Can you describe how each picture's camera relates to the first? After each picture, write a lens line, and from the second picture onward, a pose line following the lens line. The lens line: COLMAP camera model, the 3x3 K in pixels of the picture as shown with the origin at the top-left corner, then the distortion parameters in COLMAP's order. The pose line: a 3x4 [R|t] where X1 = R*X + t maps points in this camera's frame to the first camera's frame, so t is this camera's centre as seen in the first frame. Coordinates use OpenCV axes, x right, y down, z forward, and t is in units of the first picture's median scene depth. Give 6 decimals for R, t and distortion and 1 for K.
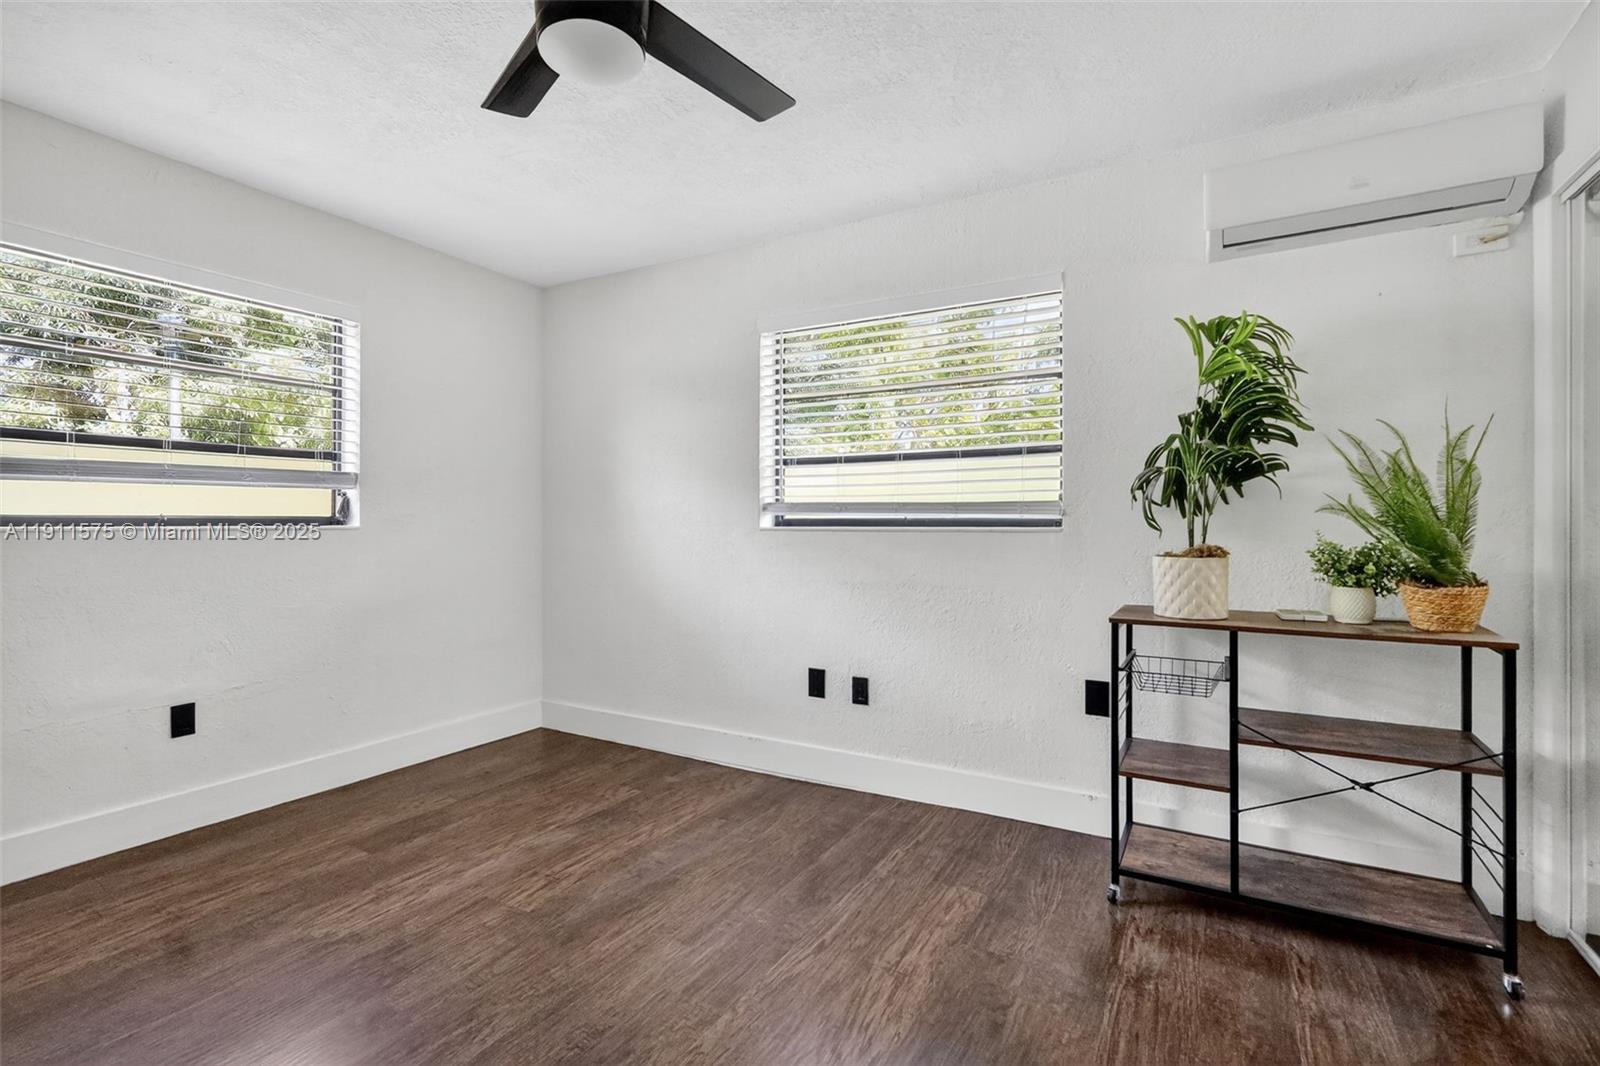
lens RADIAL K [[741.8, 0, 801.7], [0, 741.8, 523.8], [0, 0, 1]] dist [0.000125, 0.000853]
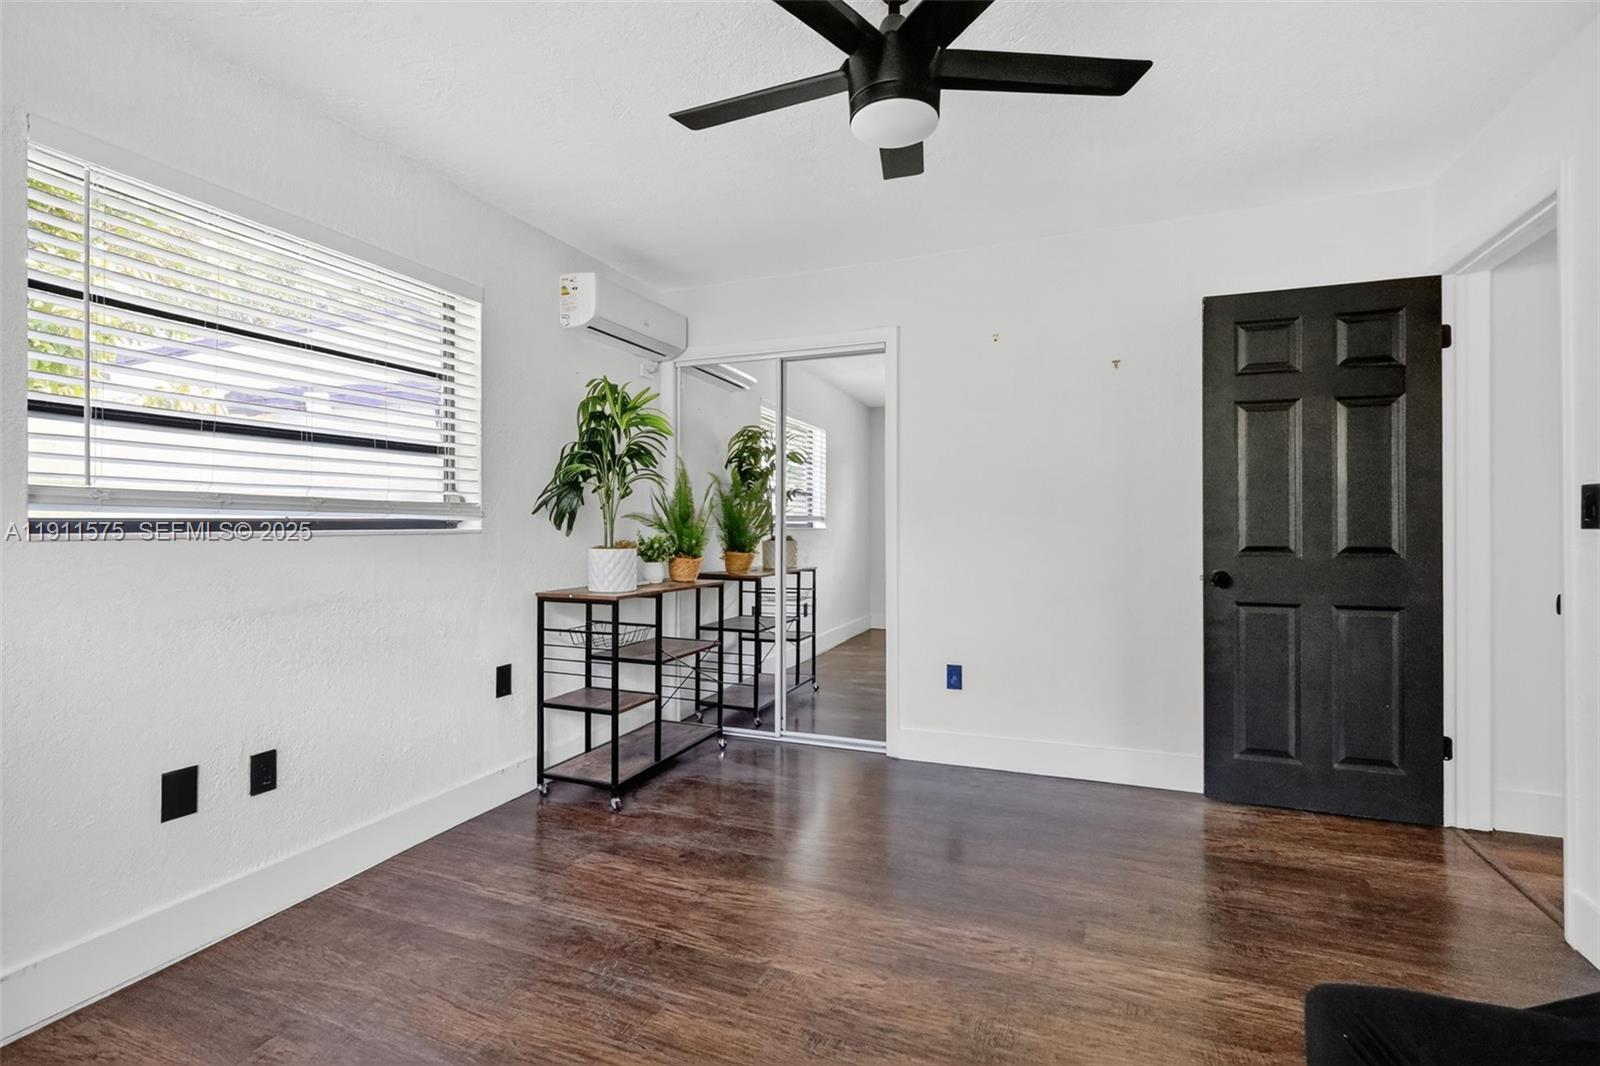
lens RADIAL K [[741.8, 0, 801.7], [0, 741.8, 523.8], [0, 0, 1]] dist [0.000125, 0.000853]
pose [[-0.136386, 0.000876, 0.990655, -0.945529], [0.002251, 0.999997, -0.000574, -0.001219], [-0.990653, 0.002151, -0.136387, 0.862811]]
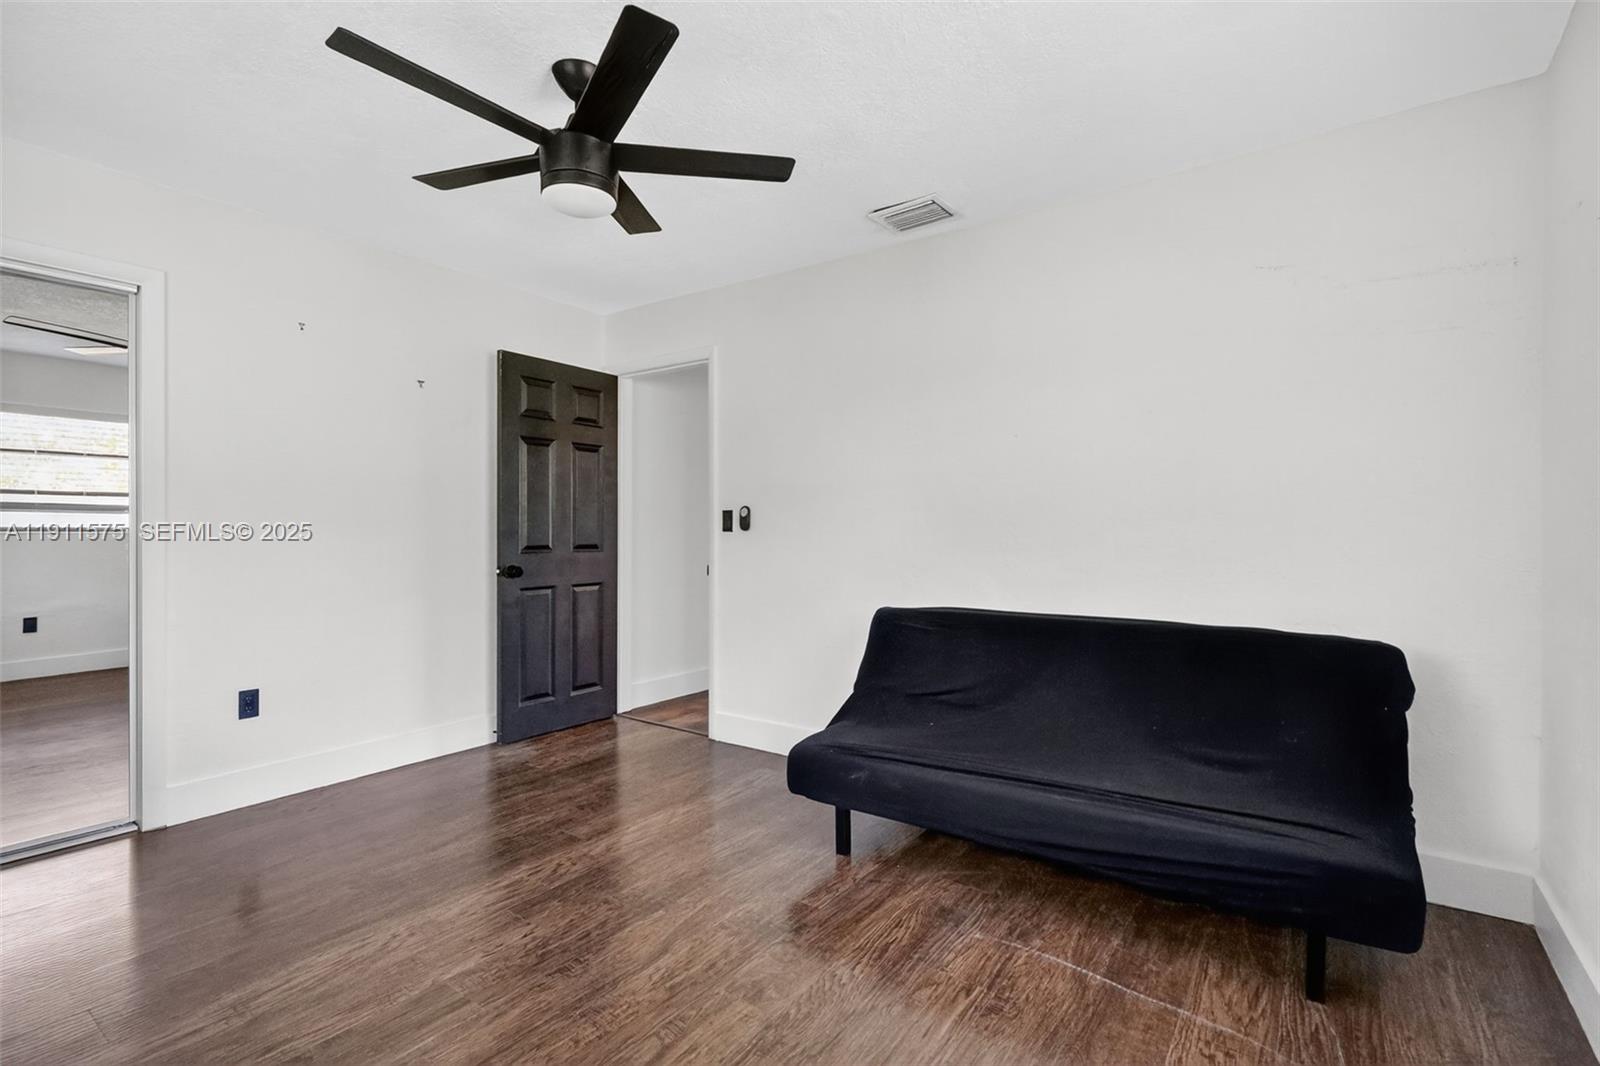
lens RADIAL K [[735.0, 0, 800.0], [0, 735.0, 533.0], [0, 0, 1]] dist [0.003102, 0.000799]
pose [[-0.994040, -0.001951, 0.109000, -0.574423], [-0.001461, 0.999988, 0.004569, 0.001622], [-0.109007, 0.004382, -0.994031, 1.570521]]
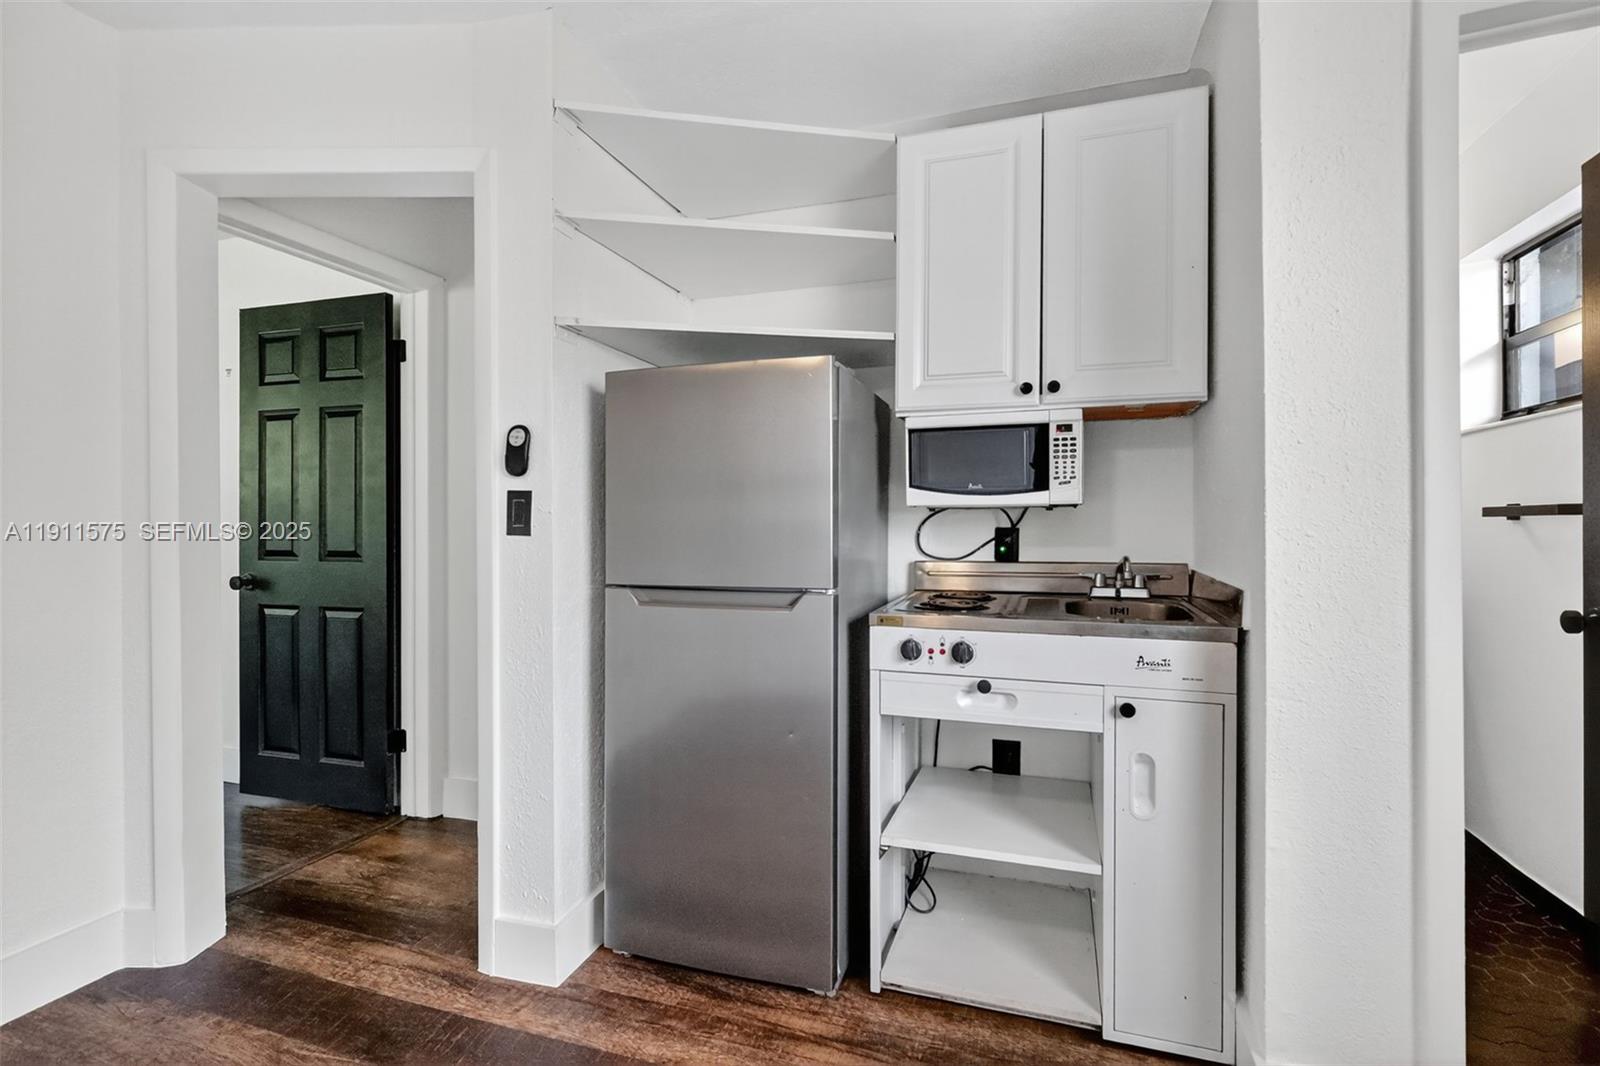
lens RADIAL K [[741.8, 0, 801.7], [0, 741.8, 523.8], [0, 0, 1]] dist [0.000125, 0.000853]
pose [[-0.200222, -0.004021, 0.979742, -1.295447], [0.002247, 0.999987, 0.004564, -0.012962], [-0.979748, 0.003115, -0.200210, -0.827017]]
